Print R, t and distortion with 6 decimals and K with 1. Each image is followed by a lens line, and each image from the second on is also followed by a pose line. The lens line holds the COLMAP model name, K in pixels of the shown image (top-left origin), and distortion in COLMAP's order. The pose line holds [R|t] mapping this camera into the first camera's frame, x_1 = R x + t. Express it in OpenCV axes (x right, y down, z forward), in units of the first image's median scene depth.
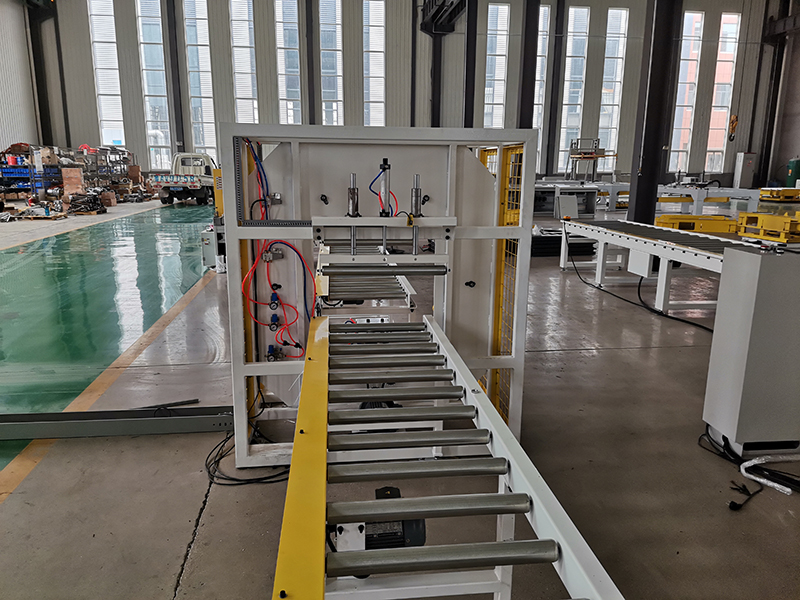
lens RADIAL K [[612.1, 0, 401.0], [0, 612.1, 305.5], [0, 0, 1]] dist [0.041724, -0.050505]
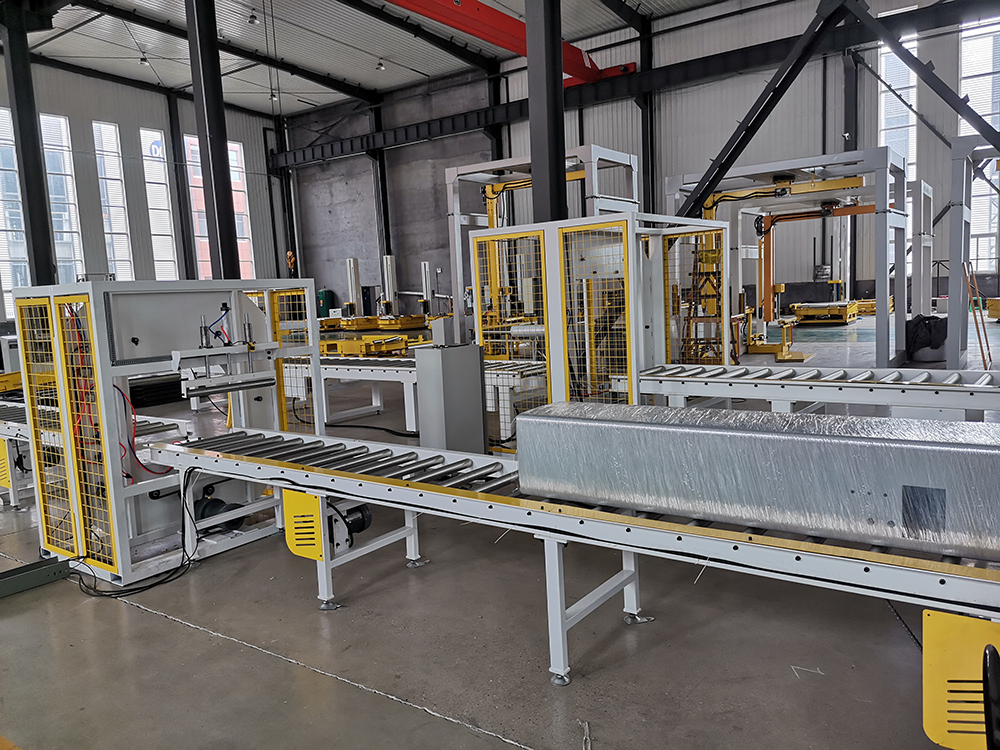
lens RADIAL K [[765.1, 0, 505.2], [0, 765.1, 382.9], [0, 0, 1]] dist [0.041724, -0.050505]
pose [[0.682053, -0.127125, 0.720169, -0.234345], [0.211554, 0.976968, -0.027903, 0.029280], [-0.700035, 0.171386, 0.693238, -0.153768]]
